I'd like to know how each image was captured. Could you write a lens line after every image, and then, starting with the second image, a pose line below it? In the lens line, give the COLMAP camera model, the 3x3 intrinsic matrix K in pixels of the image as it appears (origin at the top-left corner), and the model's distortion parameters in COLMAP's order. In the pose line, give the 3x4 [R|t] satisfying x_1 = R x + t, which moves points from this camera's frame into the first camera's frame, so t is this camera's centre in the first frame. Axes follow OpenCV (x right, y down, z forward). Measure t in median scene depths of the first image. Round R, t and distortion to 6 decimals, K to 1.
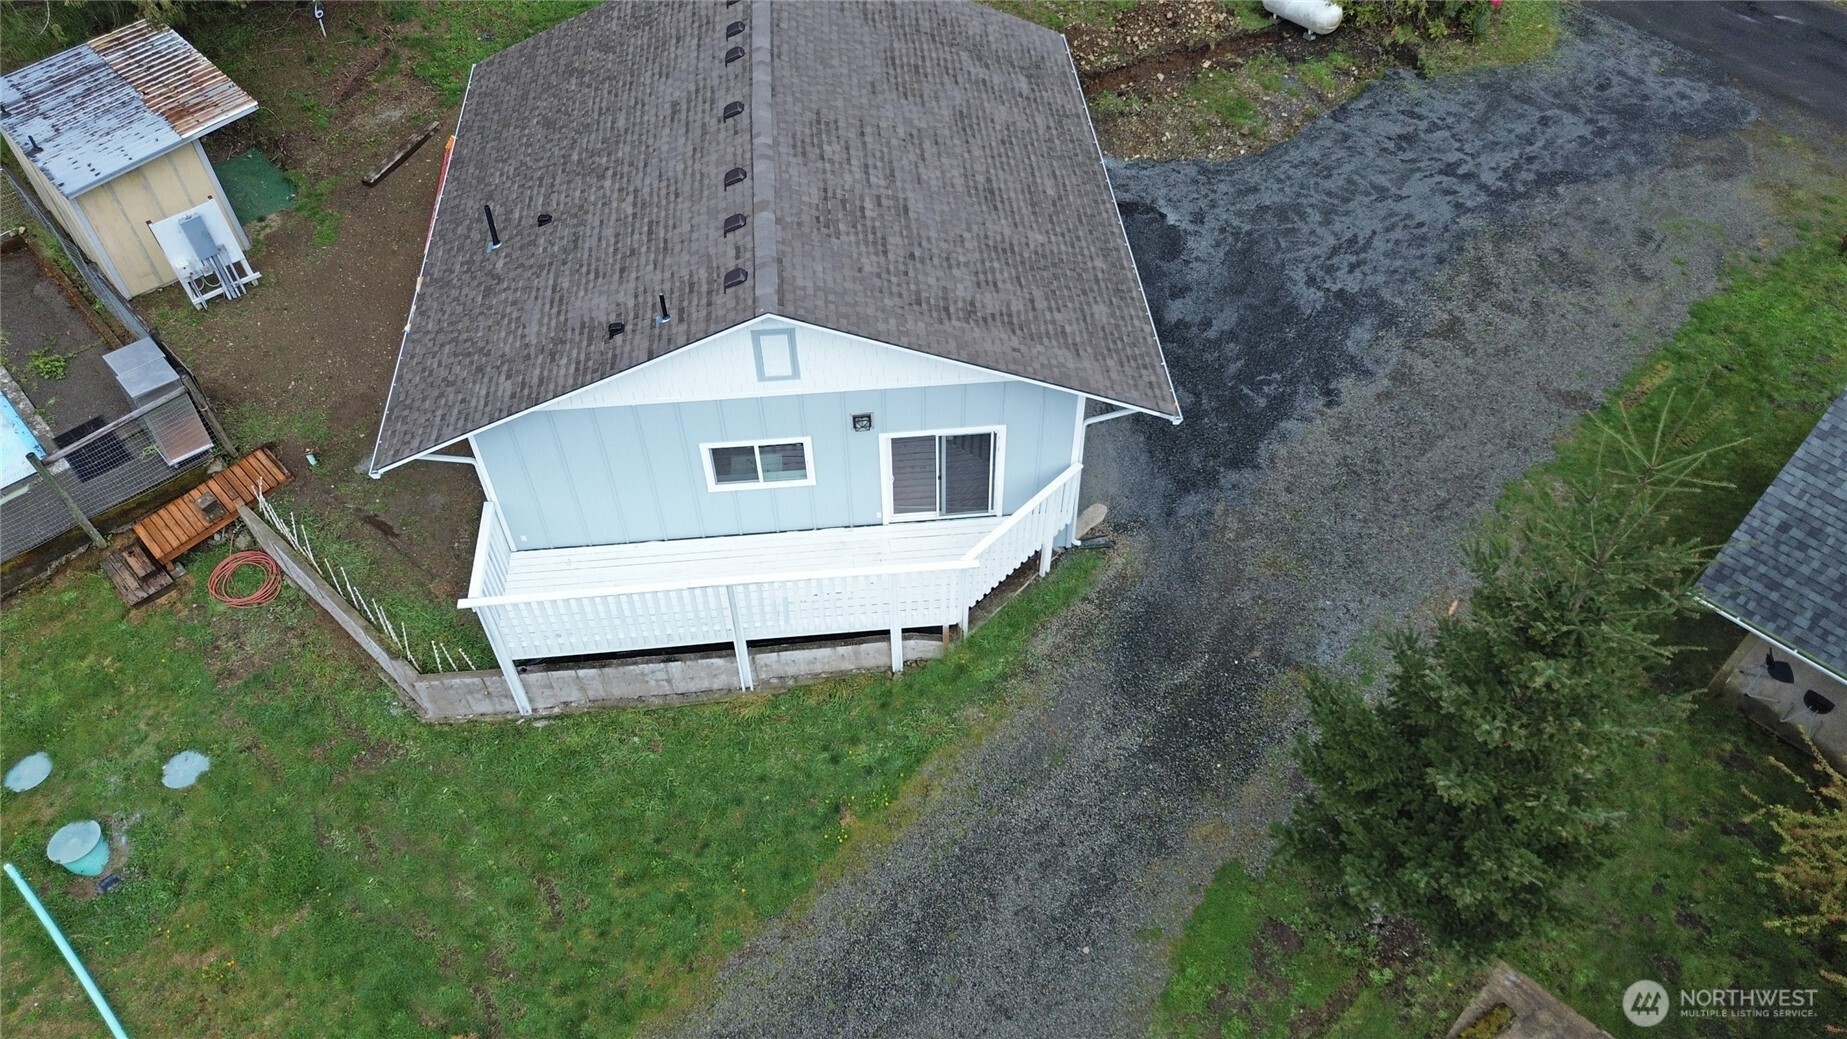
lens RADIAL K [[1314.0, 0, 930.6], [0, 1314.0, 514.5], [0, 0, 1]] dist [0.079921, -0.076216]
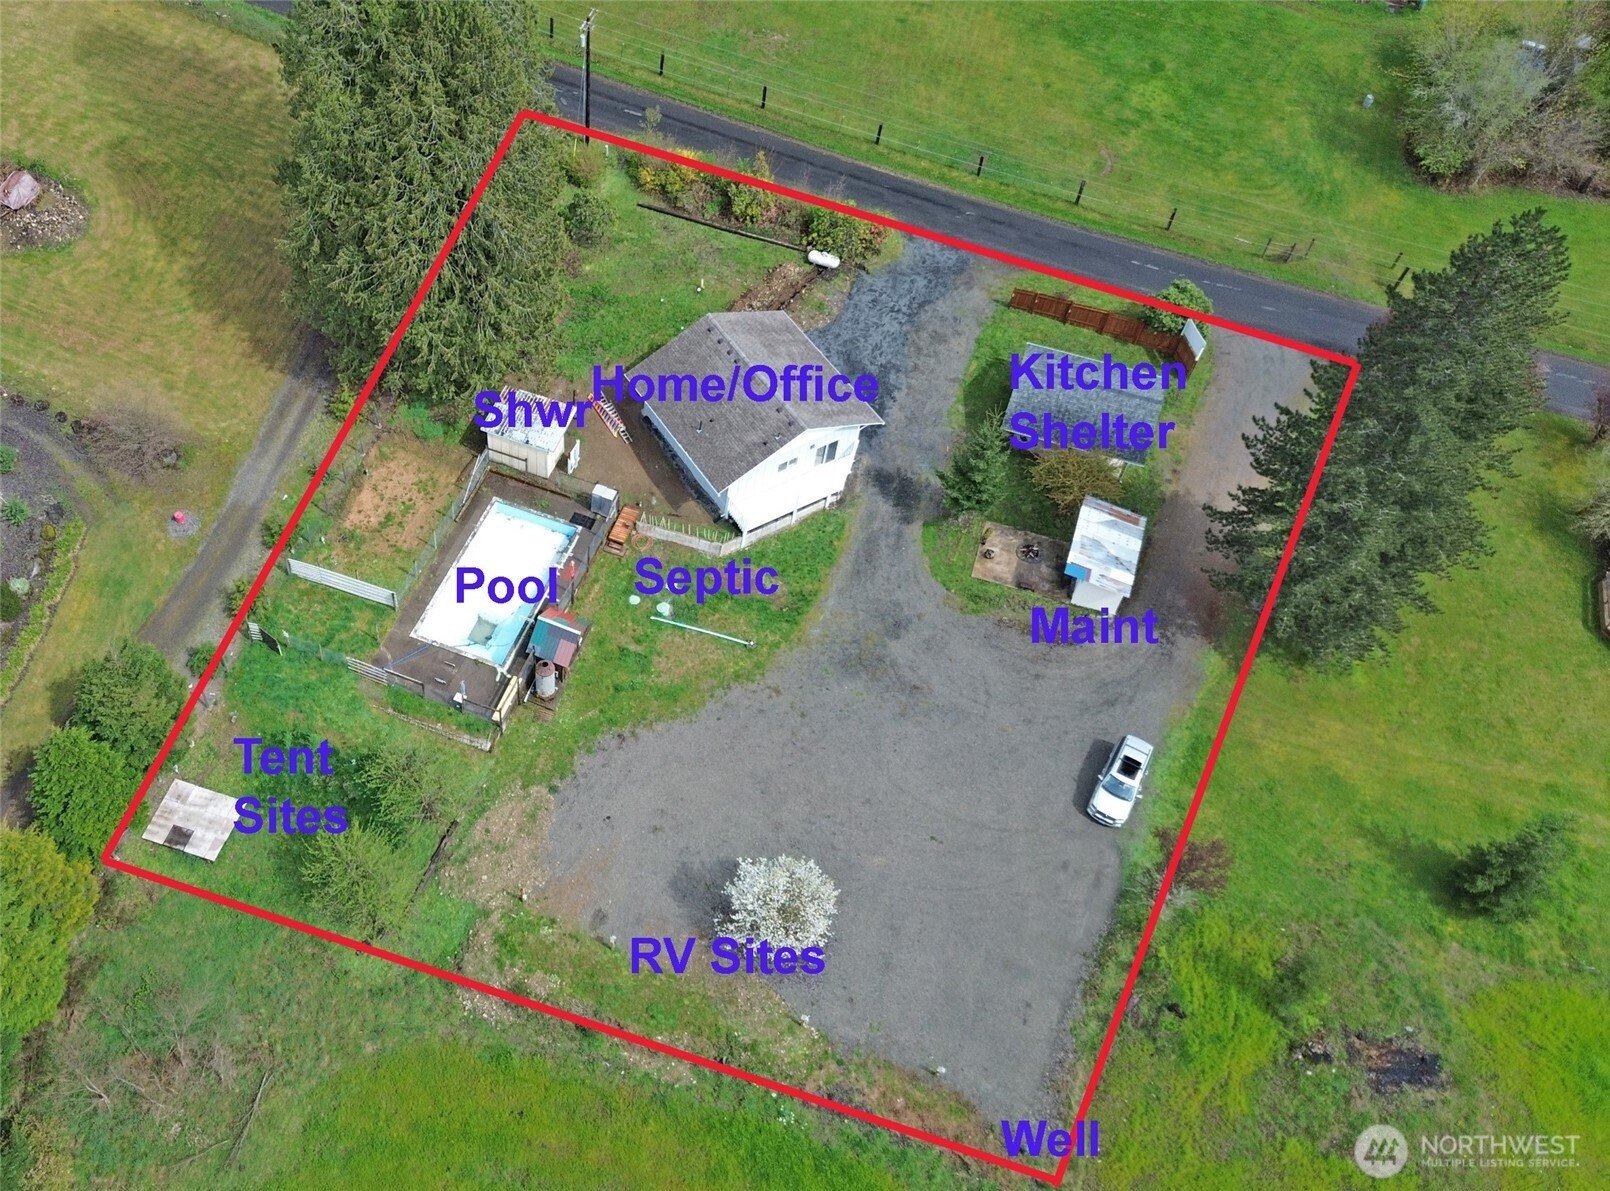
lens RADIAL K [[1484.9, 0, 556.1], [0, 1484.9, 593.9], [0, 0, 1]] dist [0.072463, -0.068656]
pose [[0.921590, -0.313905, 0.228333, -1.576663], [0.292215, 0.948254, 0.124199, -0.354602], [-0.255504, -0.047738, 0.965629, -2.580101]]
